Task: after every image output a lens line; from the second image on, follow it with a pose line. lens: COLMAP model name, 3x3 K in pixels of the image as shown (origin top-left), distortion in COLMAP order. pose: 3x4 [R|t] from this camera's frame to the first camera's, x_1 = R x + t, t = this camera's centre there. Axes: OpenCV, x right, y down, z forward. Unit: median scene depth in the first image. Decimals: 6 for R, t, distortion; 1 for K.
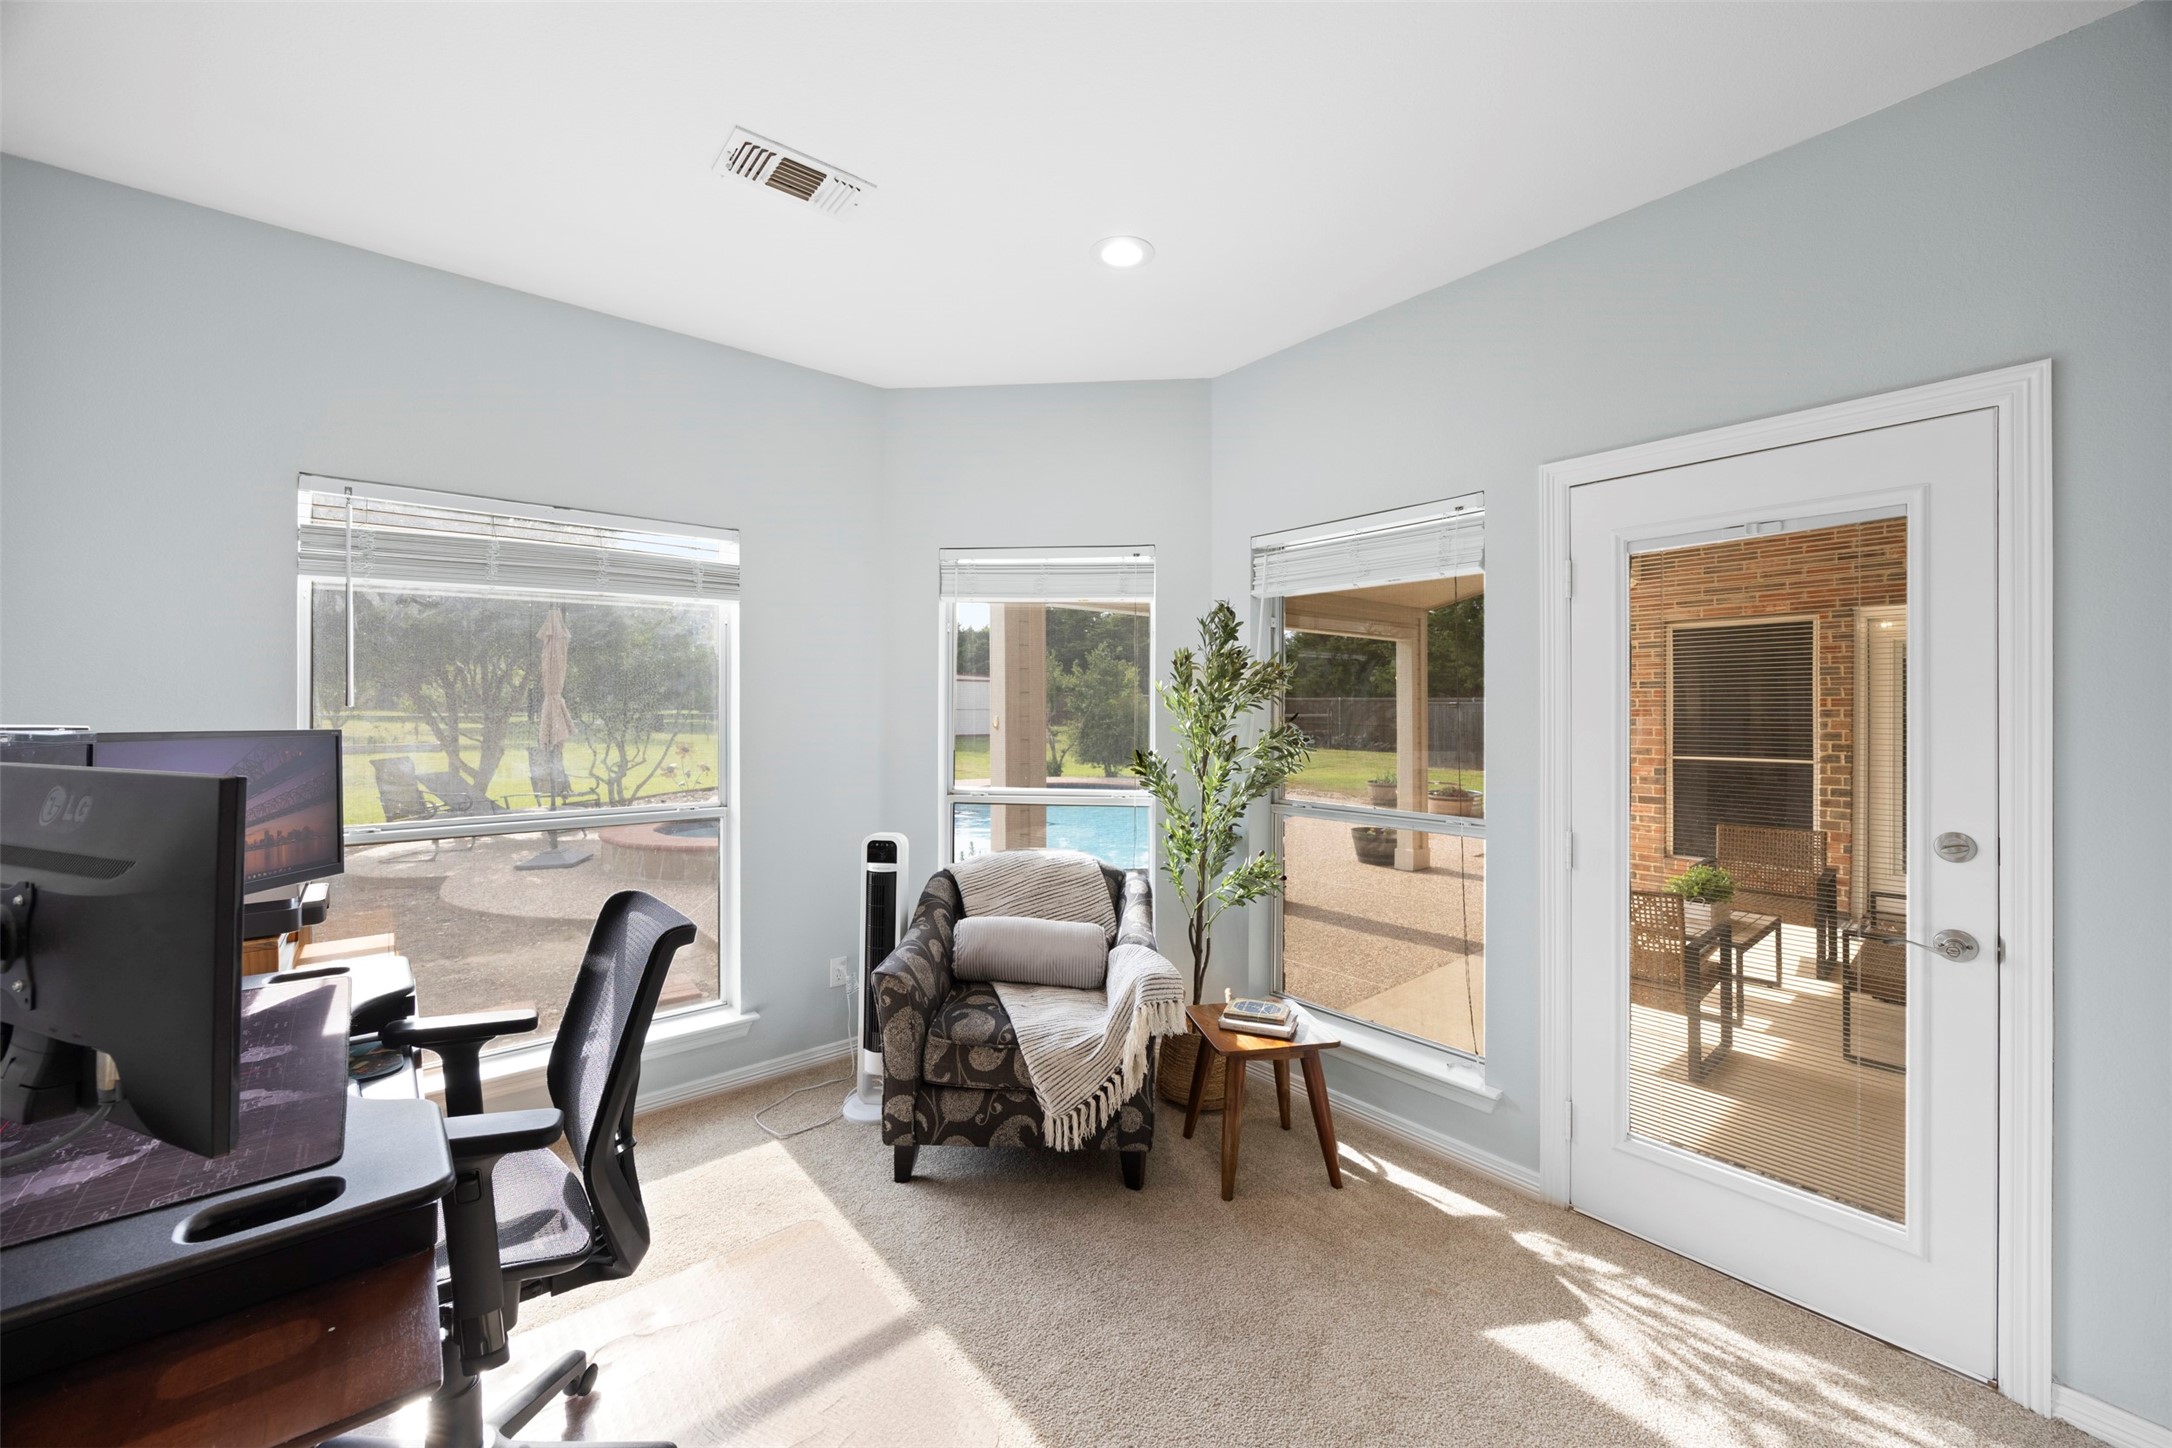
lens RADIAL K [[822.9, 0, 1084.4], [0, 822.9, 711.0], [0, 0, 1]] dist [0.002060, 0.000117]
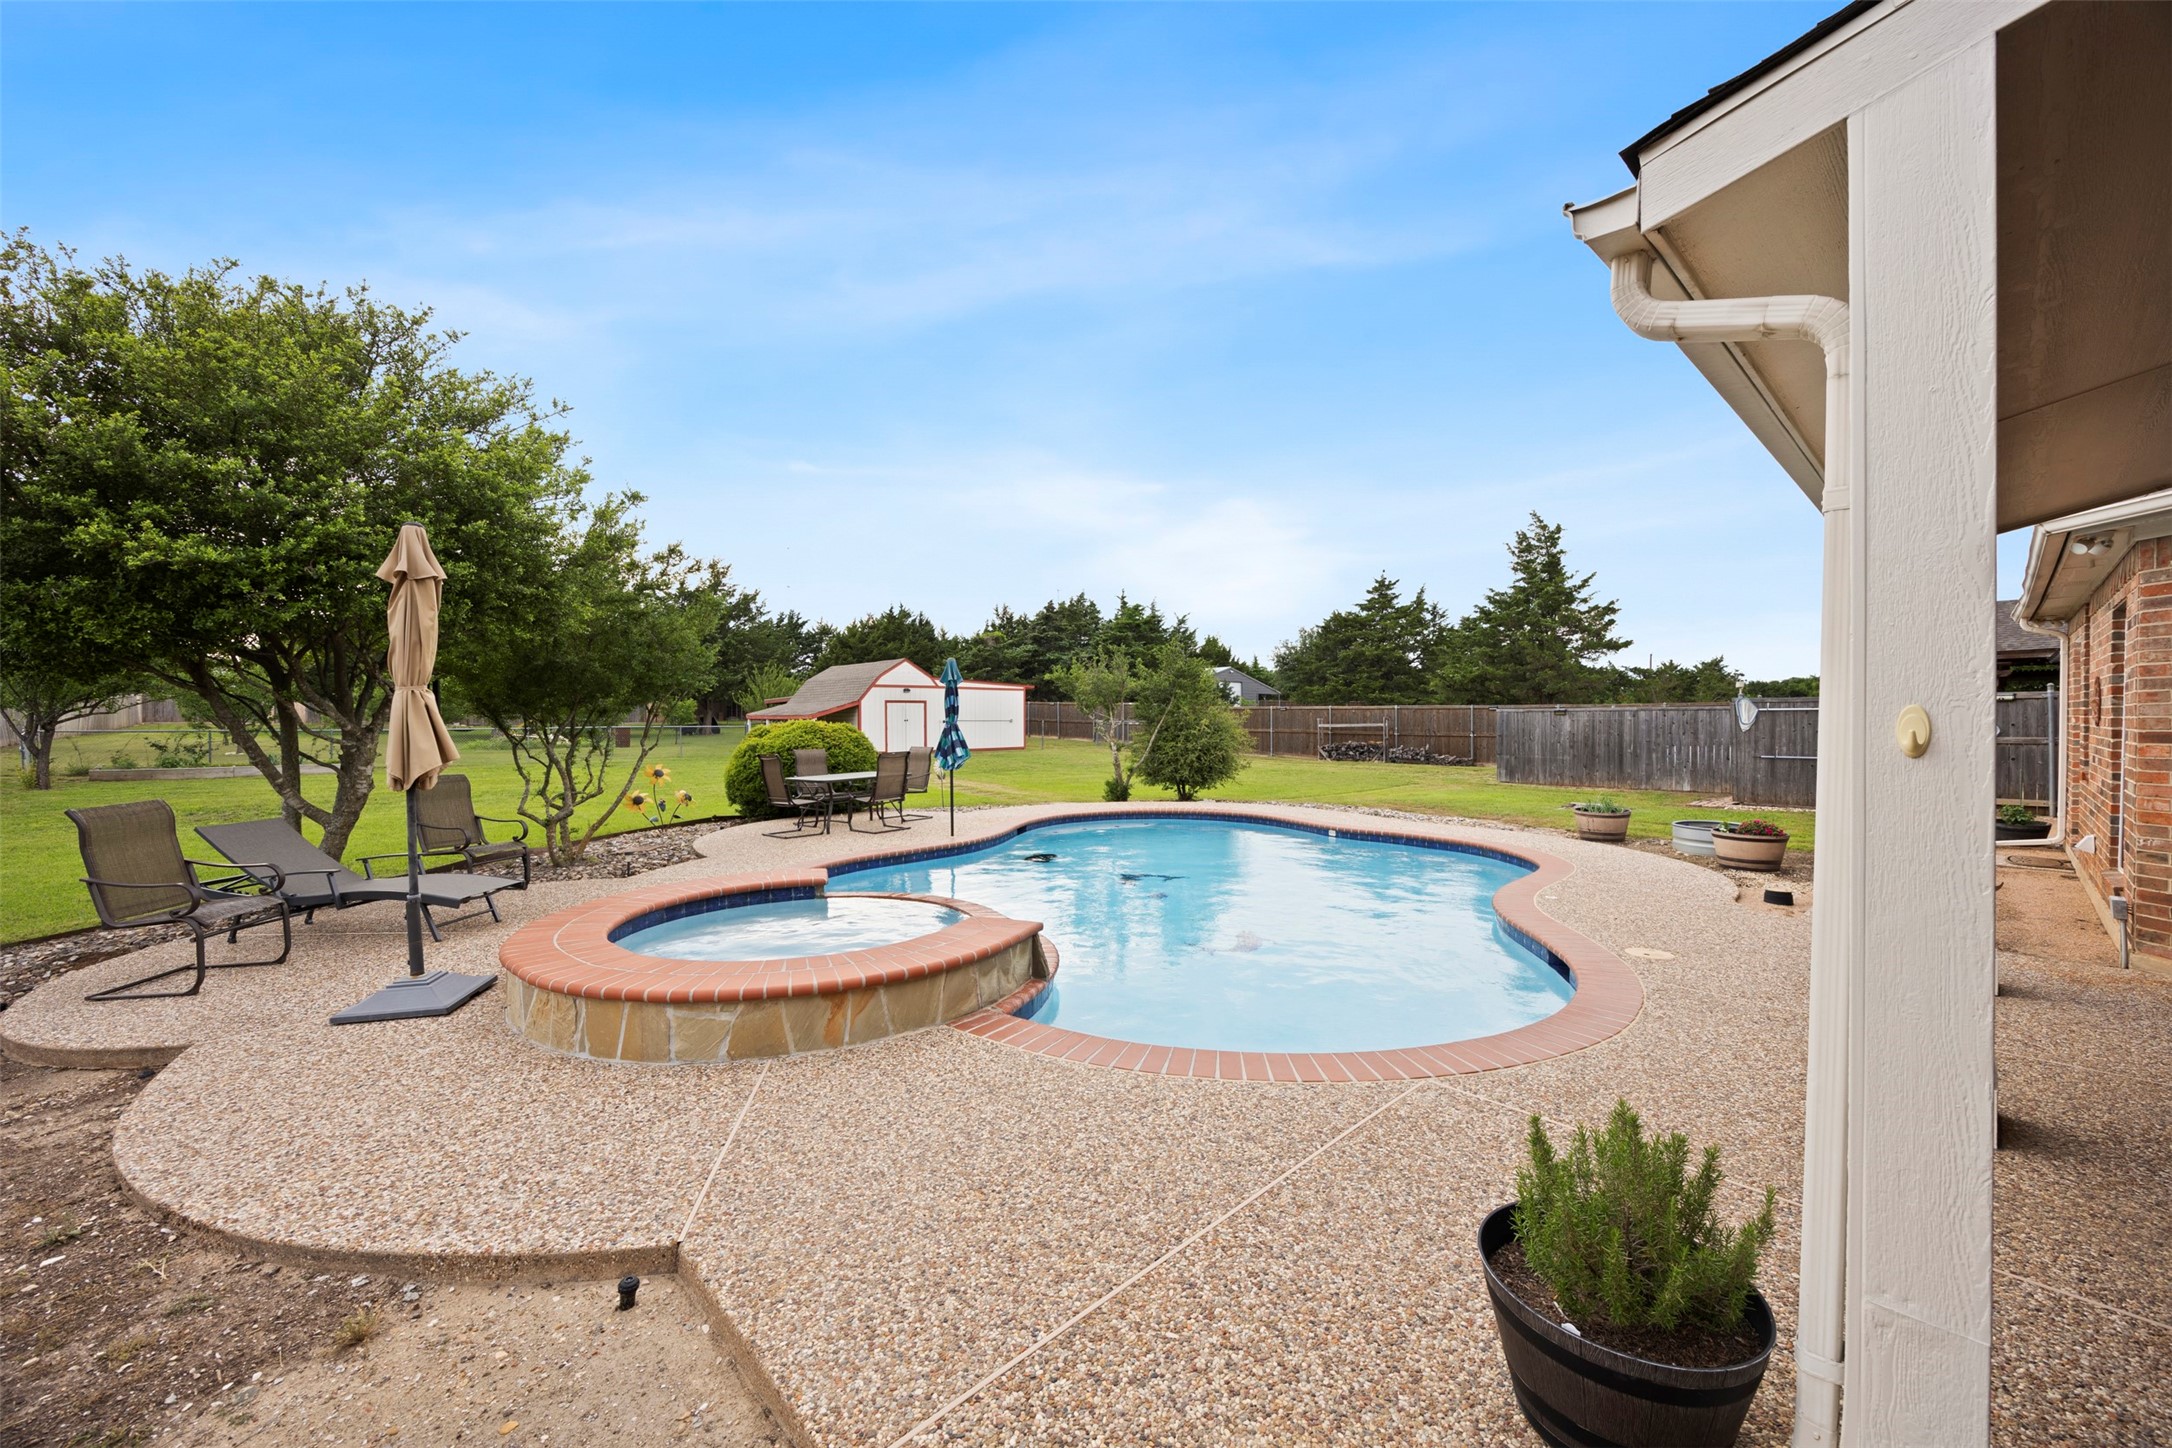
lens RADIAL K [[822.9, 0, 1084.4], [0, 822.9, 711.0], [0, 0, 1]] dist [0.002060, 0.000117]
pose [[0.999482, 0.000149, 0.032194, -0.172331], [0.000208, 0.999939, -0.011086, 0.000253], [-0.032194, 0.011087, 0.999420, 0.338817]]
